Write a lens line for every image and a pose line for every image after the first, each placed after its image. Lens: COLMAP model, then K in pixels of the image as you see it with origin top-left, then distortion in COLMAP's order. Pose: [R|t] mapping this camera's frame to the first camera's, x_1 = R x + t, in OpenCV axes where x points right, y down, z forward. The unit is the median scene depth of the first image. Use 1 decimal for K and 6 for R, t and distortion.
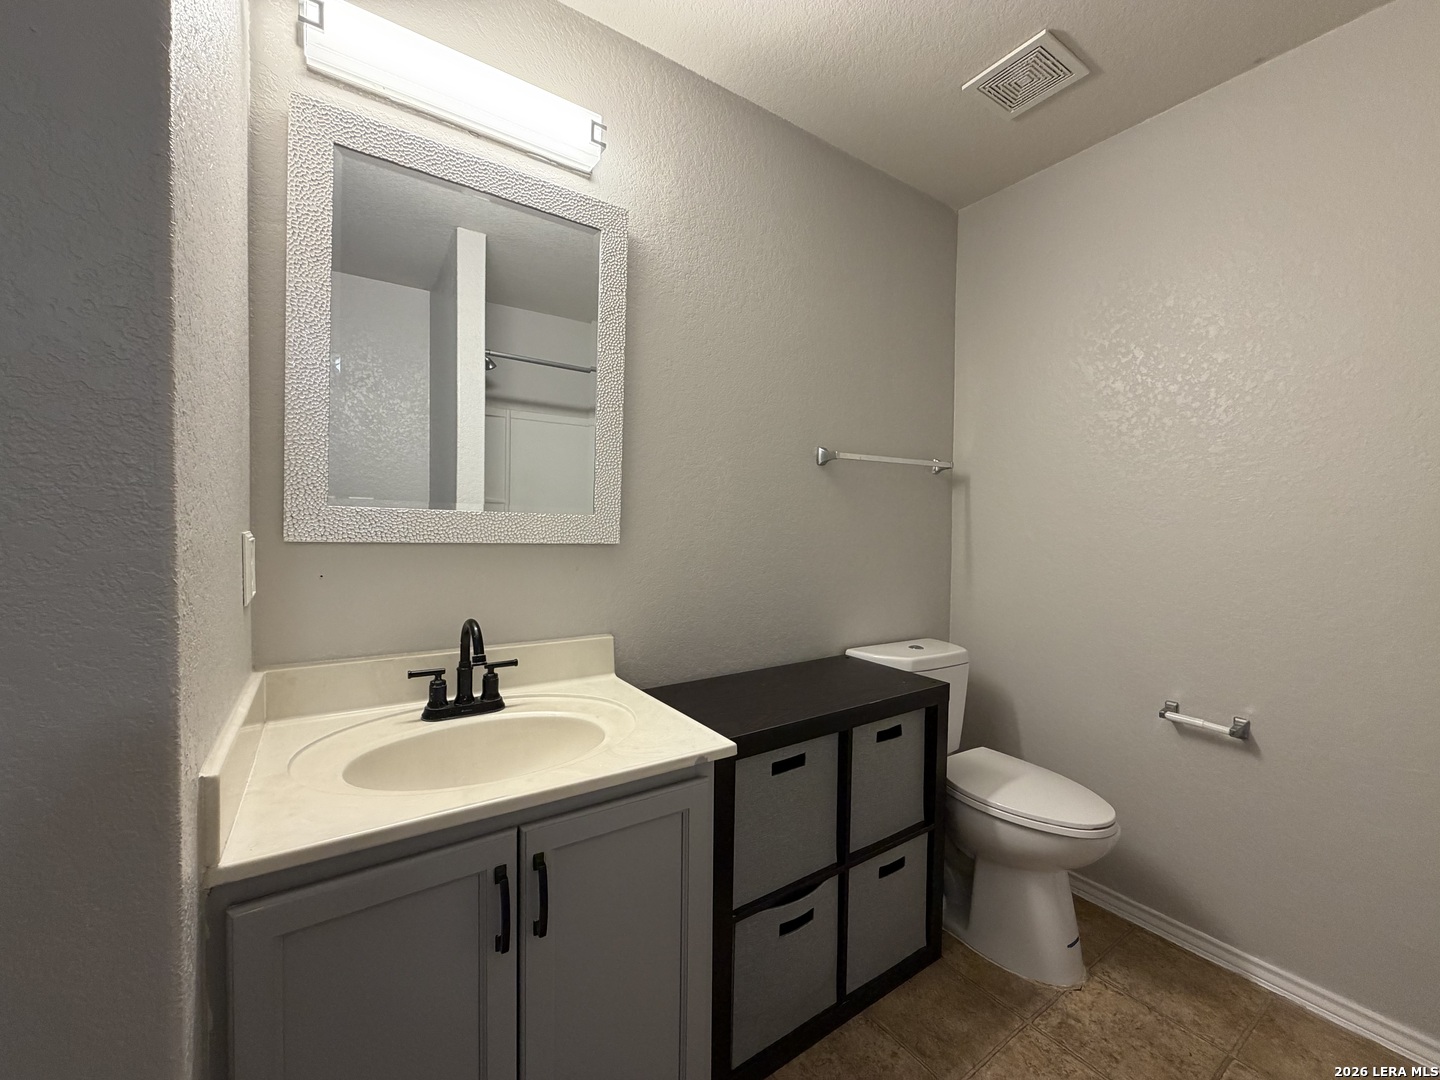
lens RADIAL K [[574.5, 0, 723.9], [0, 574.5, 542.8], [0, 0, 1]] dist [0.002037, 0.000333]
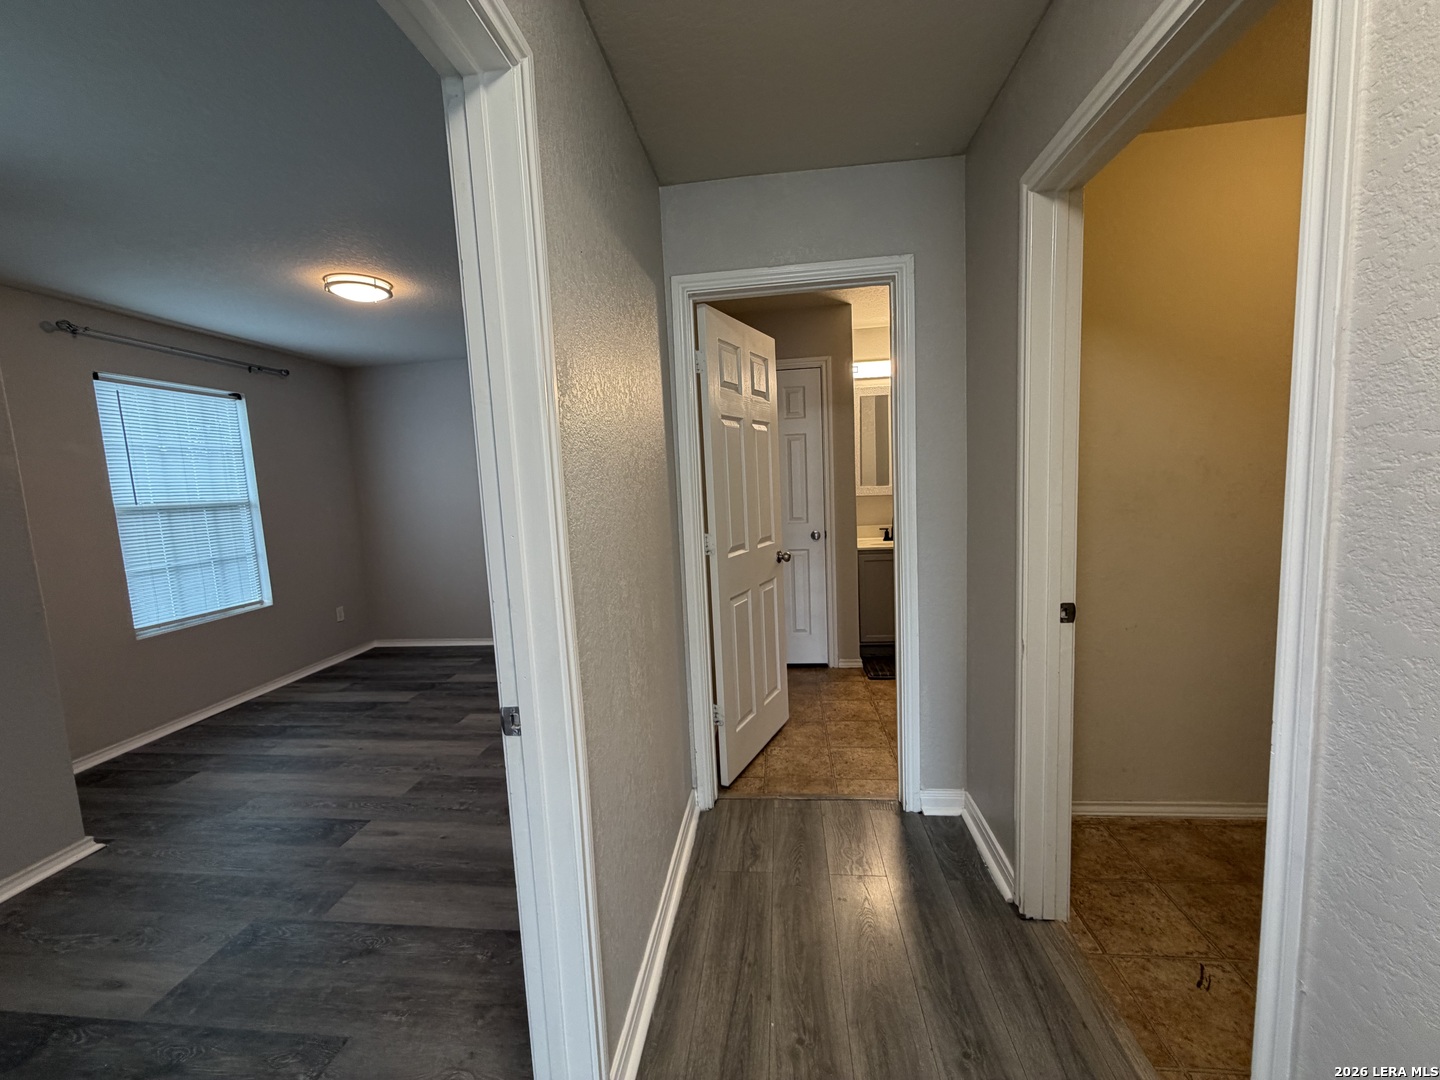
lens RADIAL K [[576.0, 0, 715.3], [0, 576.0, 539.3], [0, 0, 1]] dist [-0.001057, 0.000390]
pose [[0.750471, 0.021826, -0.660543, 0.976438], [0.040113, 0.996108, 0.078488, -0.042957], [0.659685, -0.085400, 0.746674, -2.169472]]
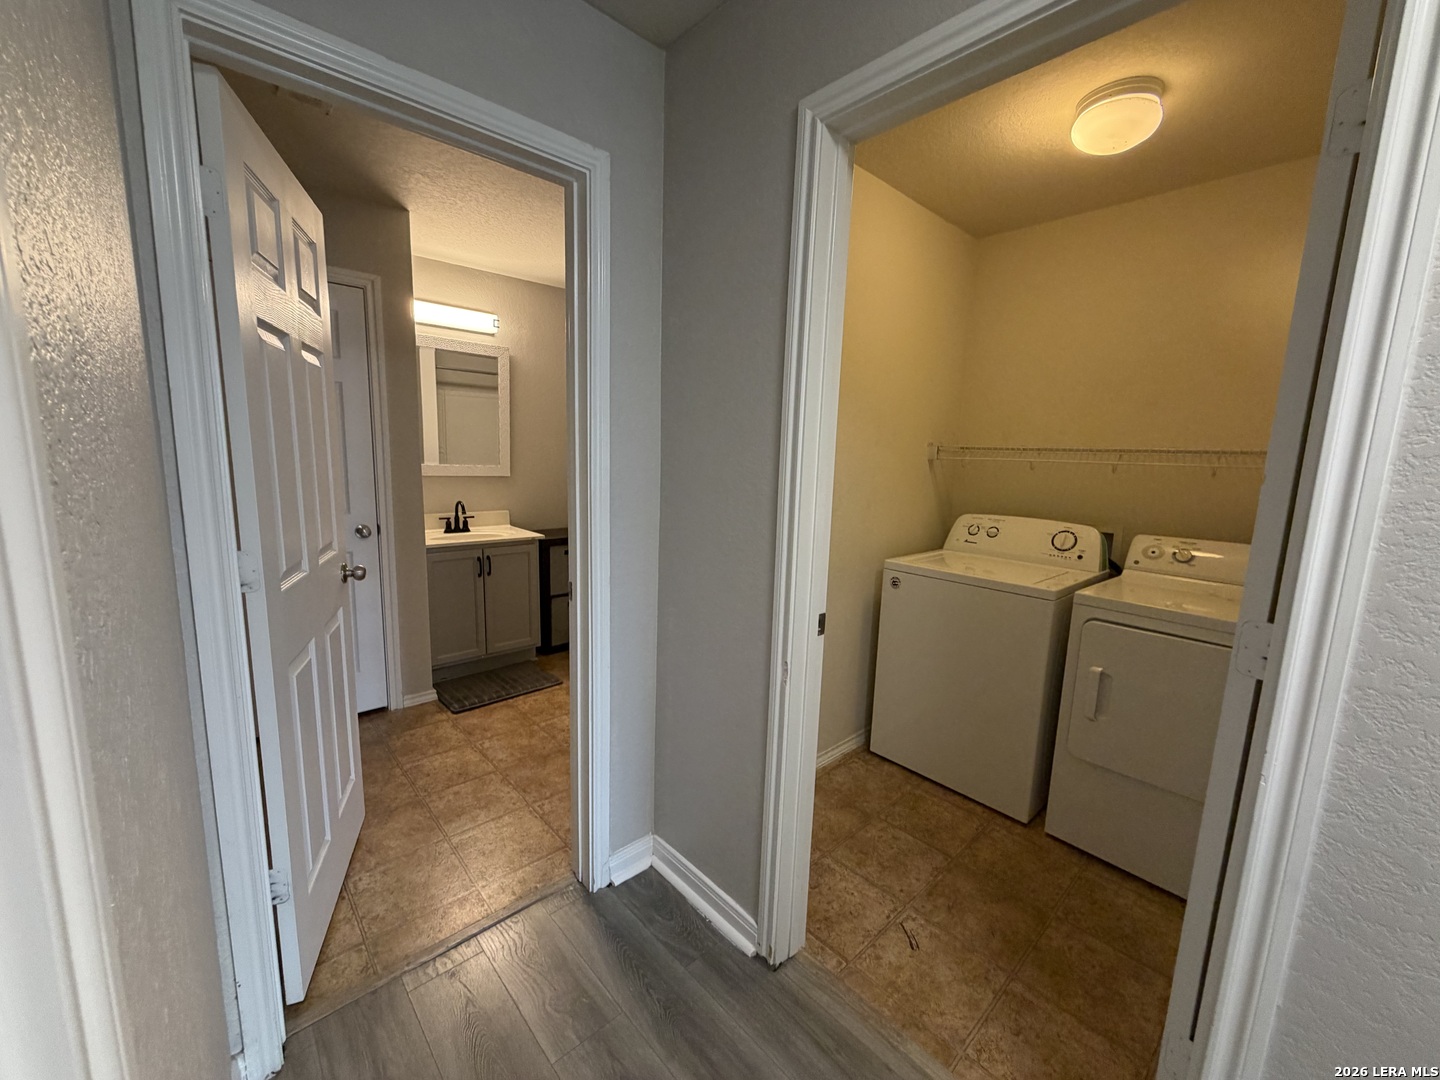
lens RADIAL K [[576.0, 0, 715.3], [0, 576.0, 539.3], [0, 0, 1]] dist [-0.001057, 0.000390]
pose [[0.991372, -0.004206, 0.131007, 0.424529], [-0.012718, 0.991682, 0.128080, -0.062439], [-0.130456, -0.128641, 0.983073, -1.843166]]
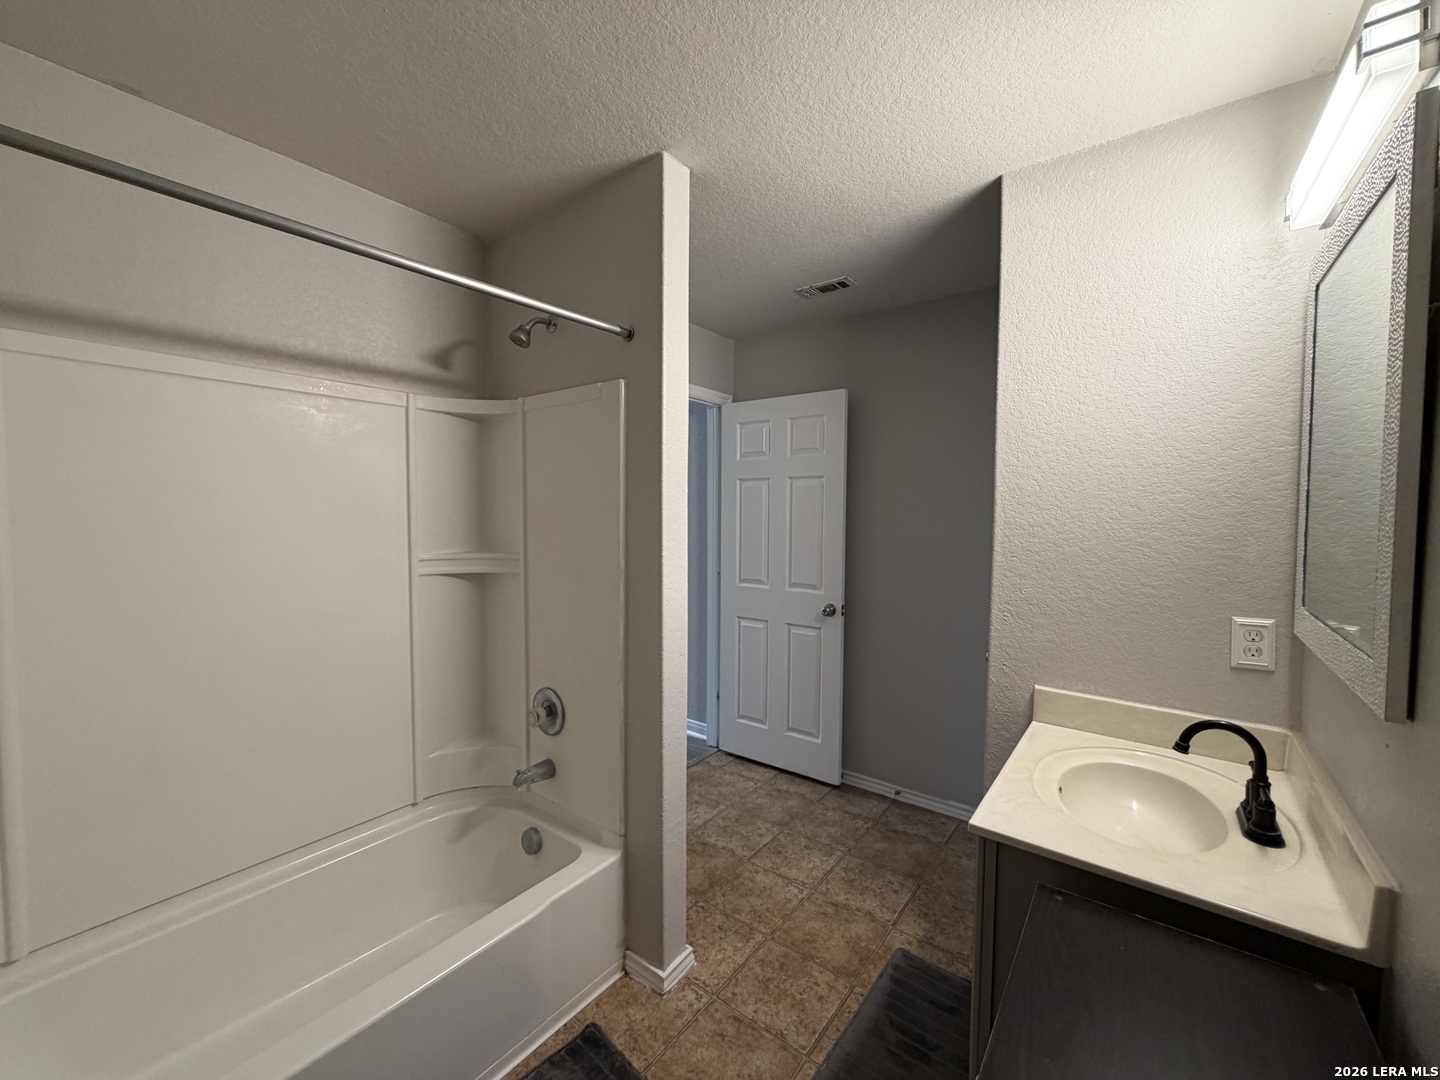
lens RADIAL K [[576.0, 0, 715.3], [0, 576.0, 539.3], [0, 0, 1]] dist [-0.001057, 0.000390]
pose [[-0.952785, -0.000107, -0.303645, 0.603041], [-0.021784, 0.997447, 0.068004, -0.192892], [0.302863, 0.071407, -0.950355, 1.362236]]
